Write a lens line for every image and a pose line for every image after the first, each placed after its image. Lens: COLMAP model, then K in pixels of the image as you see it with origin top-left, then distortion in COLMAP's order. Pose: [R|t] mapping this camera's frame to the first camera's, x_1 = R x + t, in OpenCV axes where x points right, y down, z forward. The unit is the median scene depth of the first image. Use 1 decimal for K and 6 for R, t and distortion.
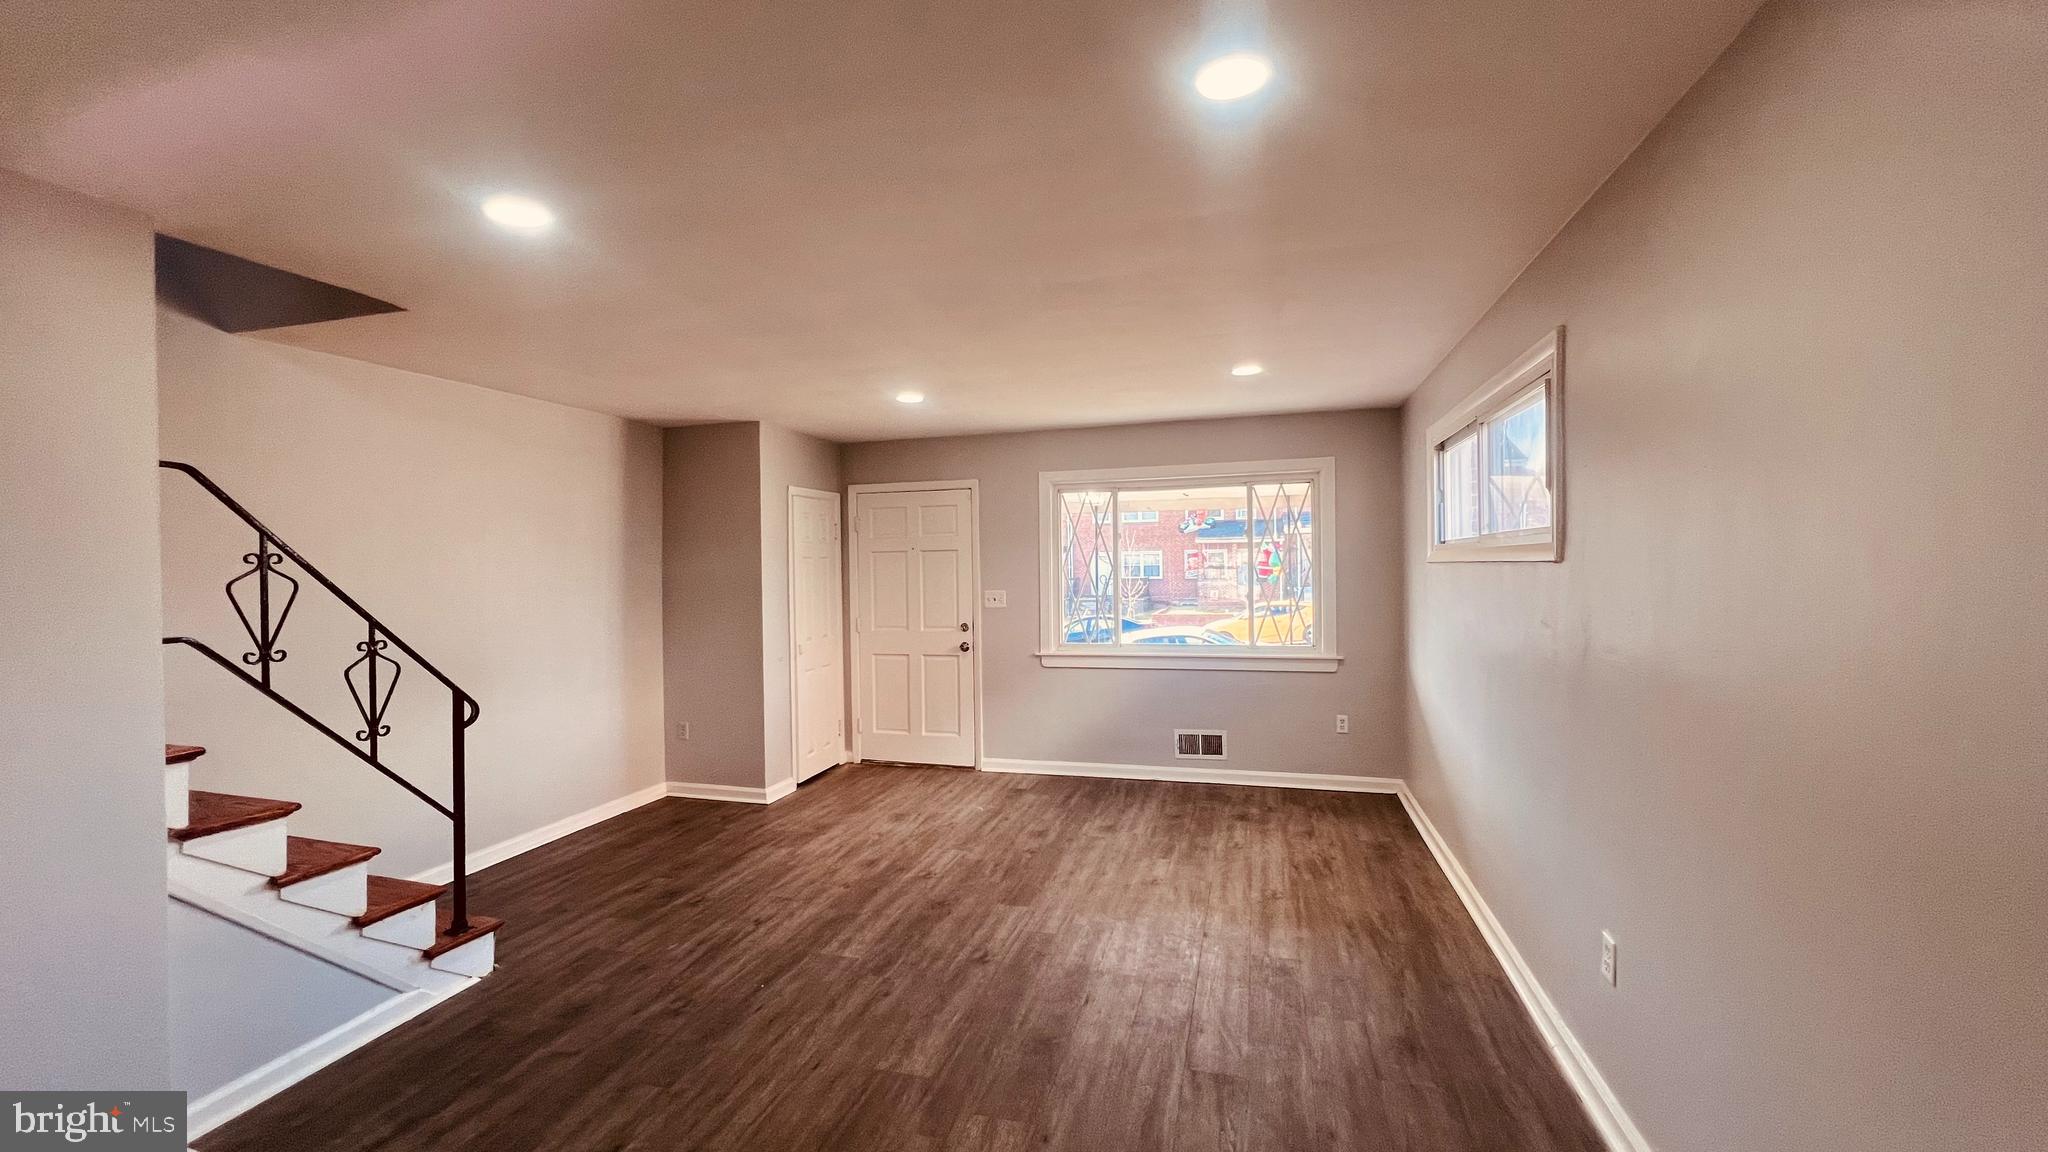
lens RADIAL K [[818.0, 0, 1019.0], [0, 818.0, 562.6], [0, 0, 1]] dist [-0.002011, 0.000198]
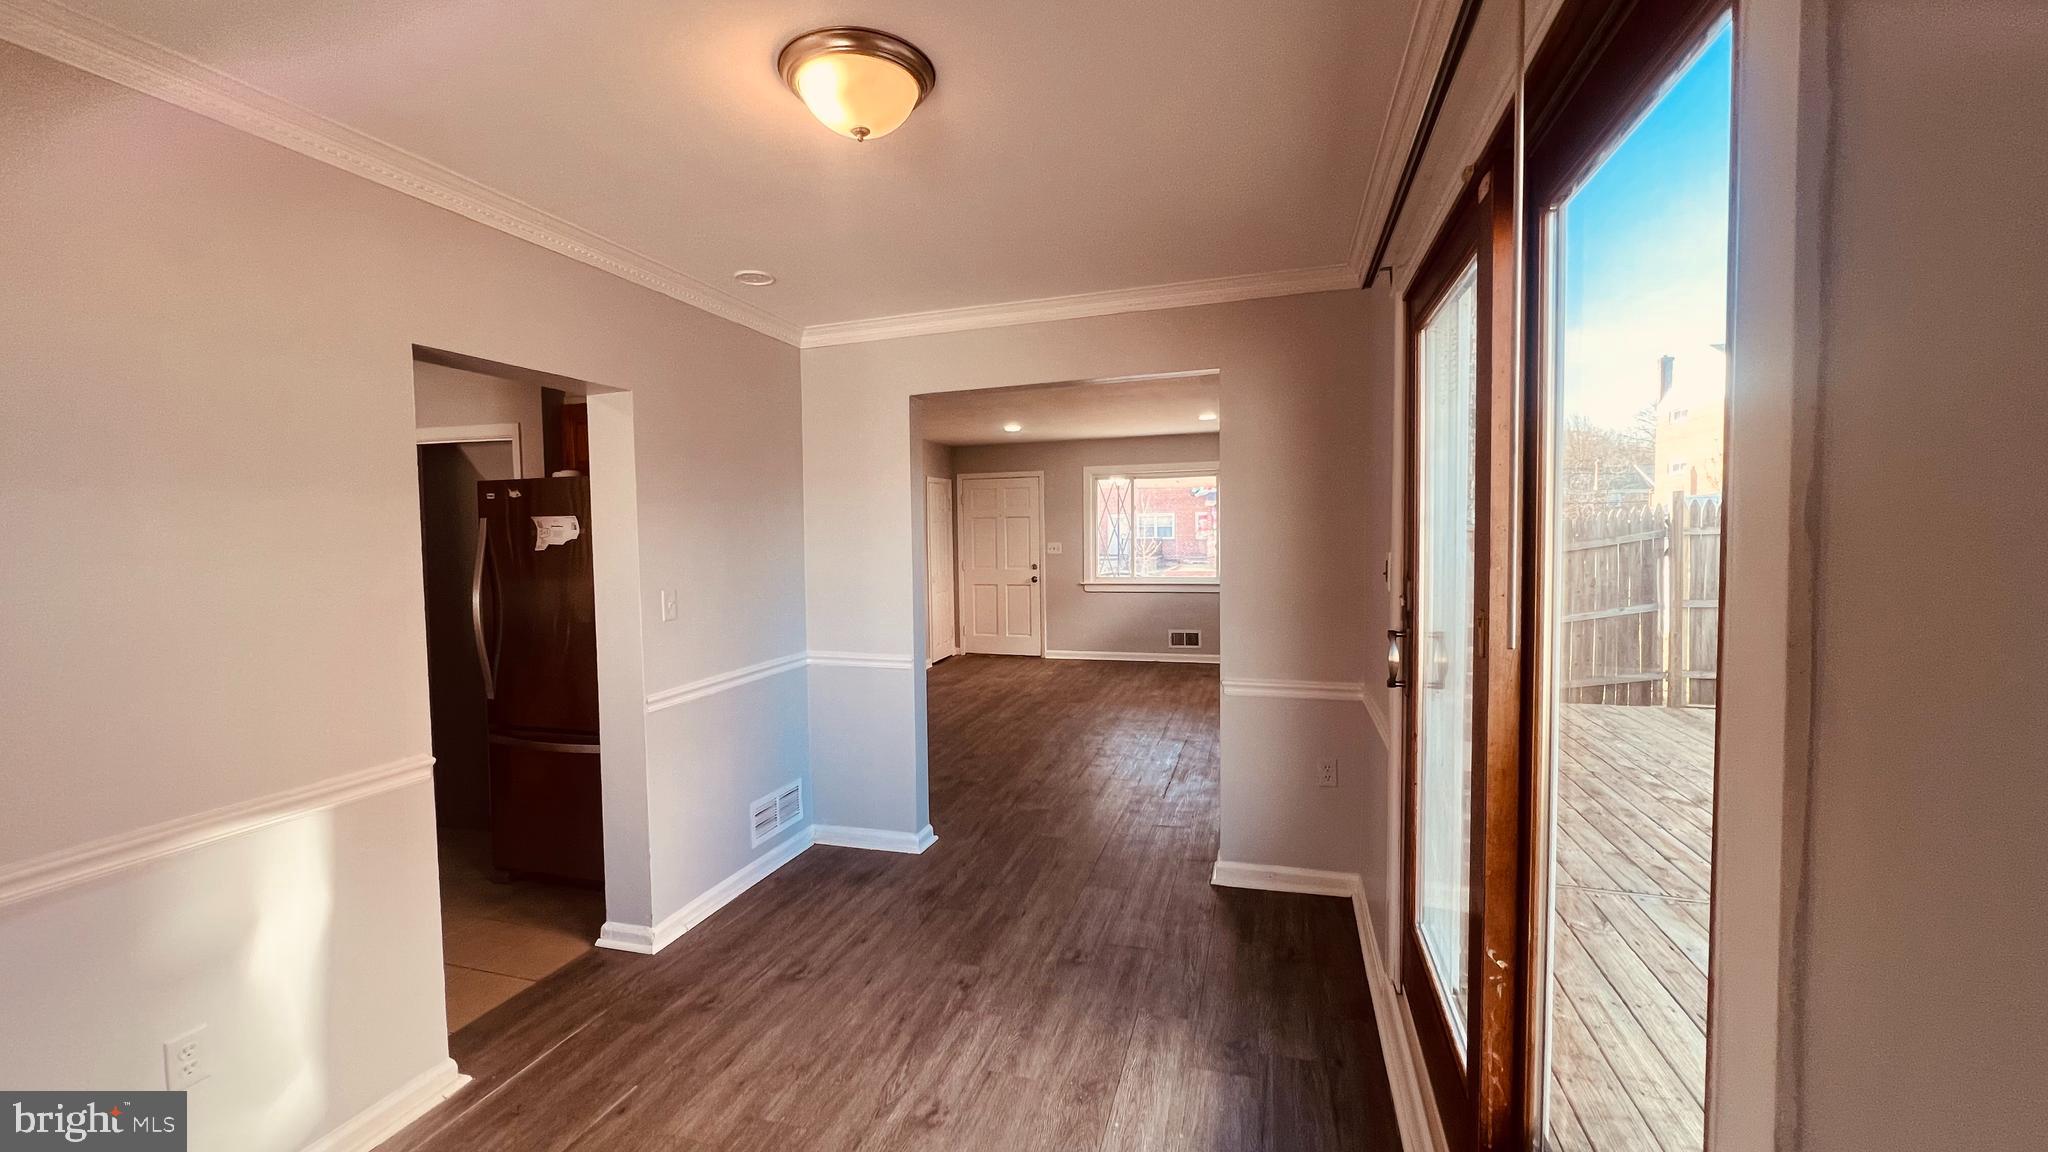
lens RADIAL K [[818.0, 0, 1016.3], [0, 818.0, 572.4], [0, 0, 1]] dist [-0.002011, 0.000198]
pose [[0.999761, 0.000099, -0.021879, -0.090657], [0.001198, 0.998242, 0.059266, -0.002832], [0.021847, -0.059278, 0.998002, -0.742043]]
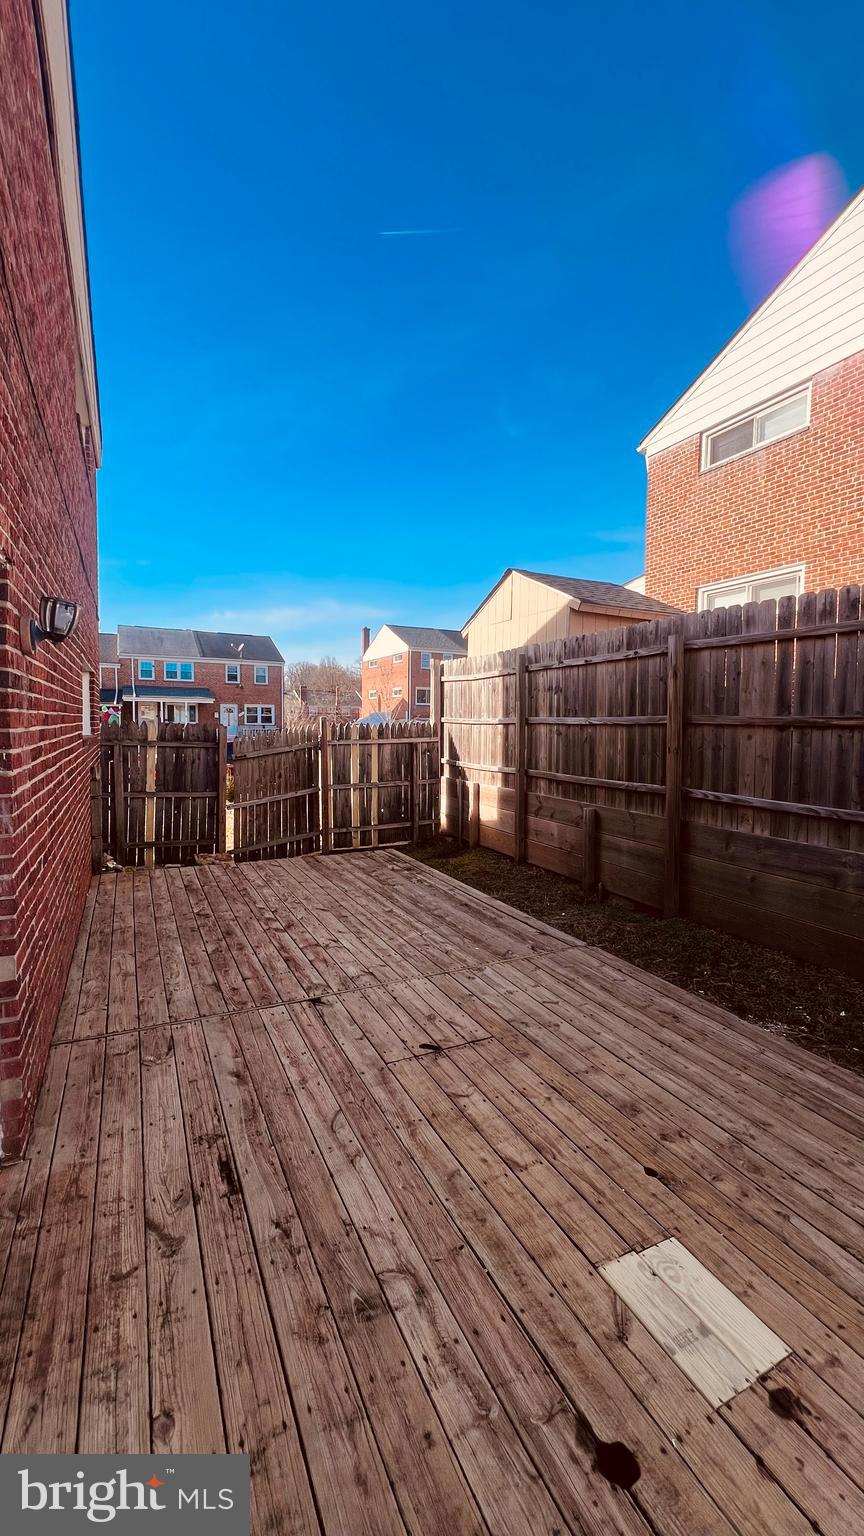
lens RADIAL K [[613.5, 0, 430.5], [0, 613.5, 773.4], [0, 0, 1]] dist [-0.002011, 0.000198]
pose [[0.741719, -0.029452, 0.670064, 0.134587], [-0.027880, 0.996818, 0.074676, -0.043294], [-0.670131, -0.074069, 0.738538, -0.758150]]
